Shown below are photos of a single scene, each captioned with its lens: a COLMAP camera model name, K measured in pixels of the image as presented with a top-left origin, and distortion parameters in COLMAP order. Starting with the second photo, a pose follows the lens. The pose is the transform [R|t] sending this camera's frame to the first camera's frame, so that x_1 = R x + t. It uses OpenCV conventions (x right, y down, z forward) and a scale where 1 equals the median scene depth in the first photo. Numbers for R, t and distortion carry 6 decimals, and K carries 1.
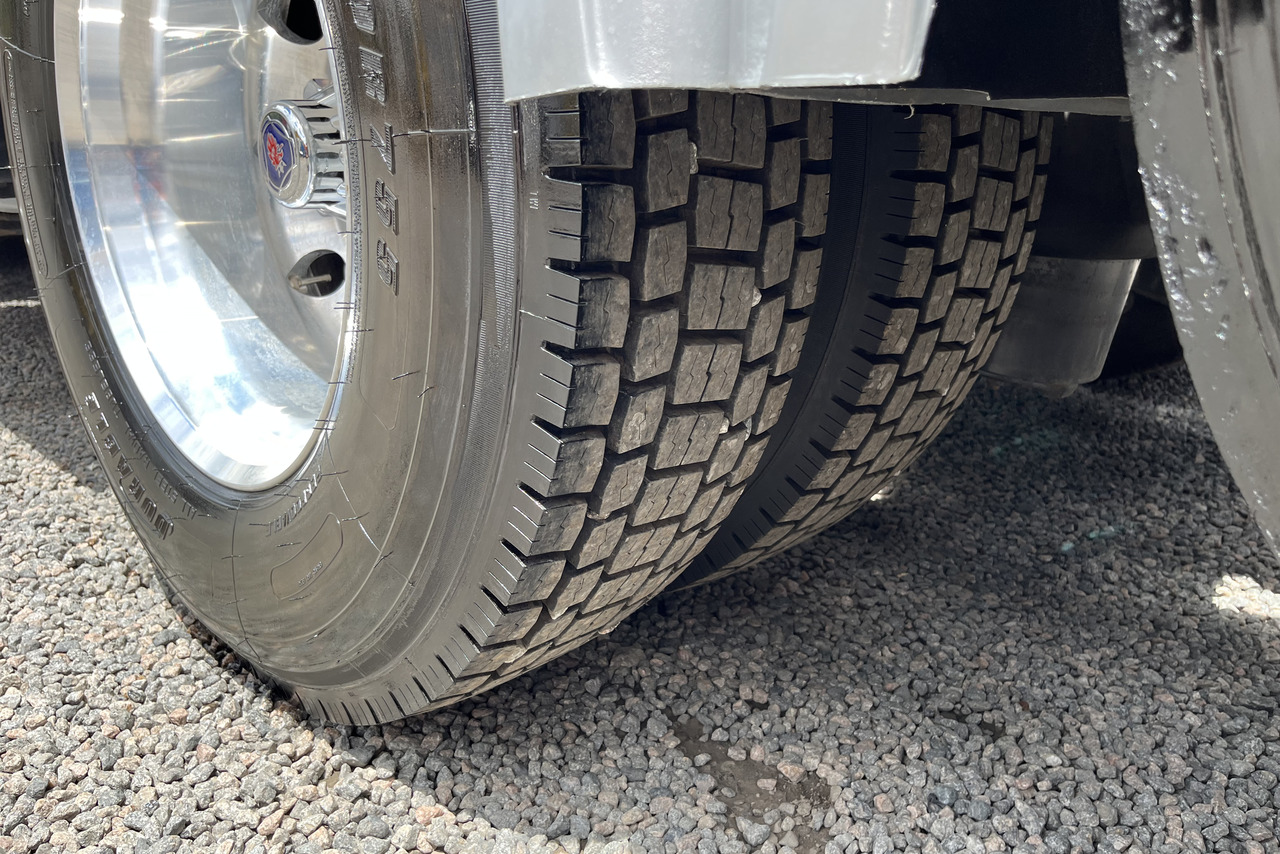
lens RADIAL K [[972.7, 0, 622.0], [0, 972.7, 425.6], [0, 0, 1]] dist [0.014969, 0.000502]
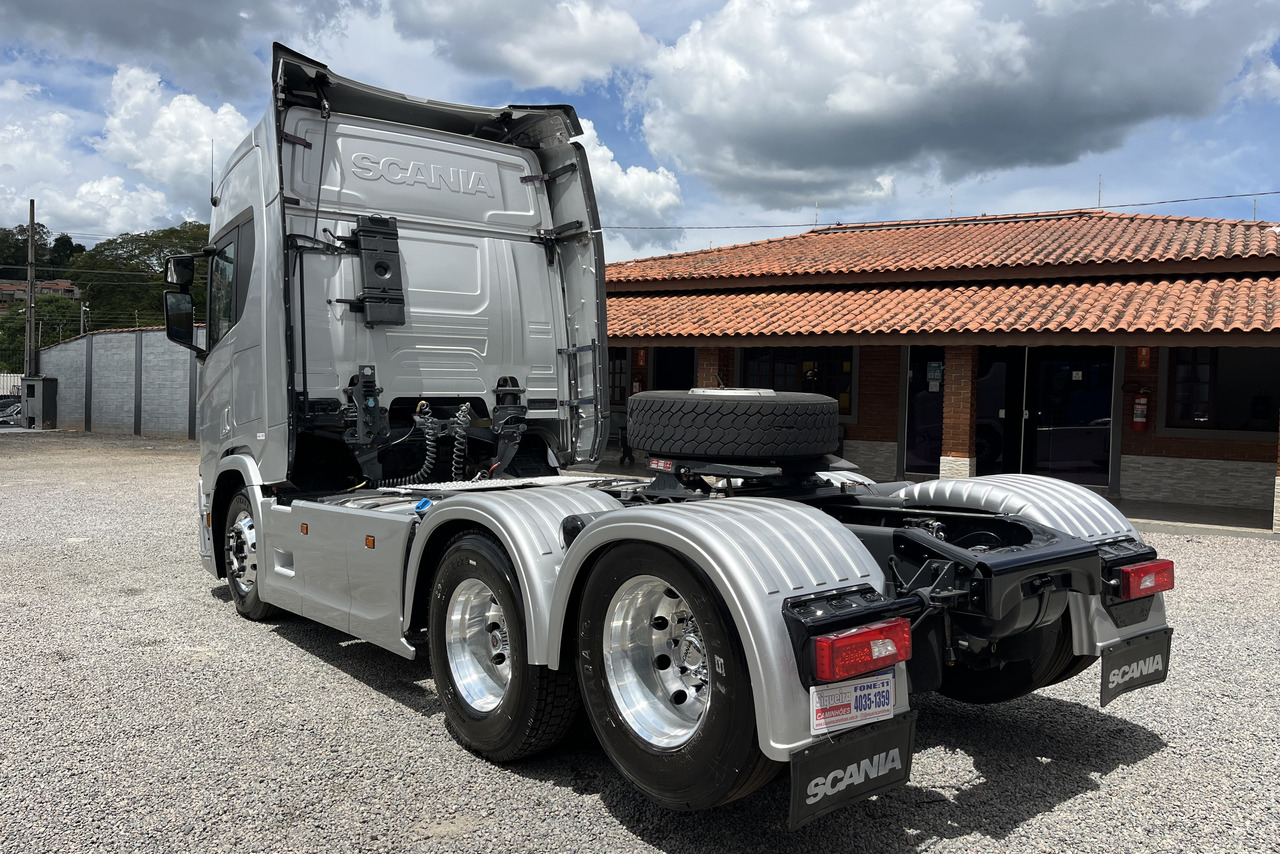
lens RADIAL K [[973.8, 0, 640.0], [0, 973.8, 427.0], [0, 0, 1]] dist [0.030833, -0.001274]
pose [[0.994451, -0.021834, -0.102907, 0.909604], [-0.006061, 0.964706, -0.263259, -0.027929], [0.105023, 0.262422, 0.959221, -3.926645]]
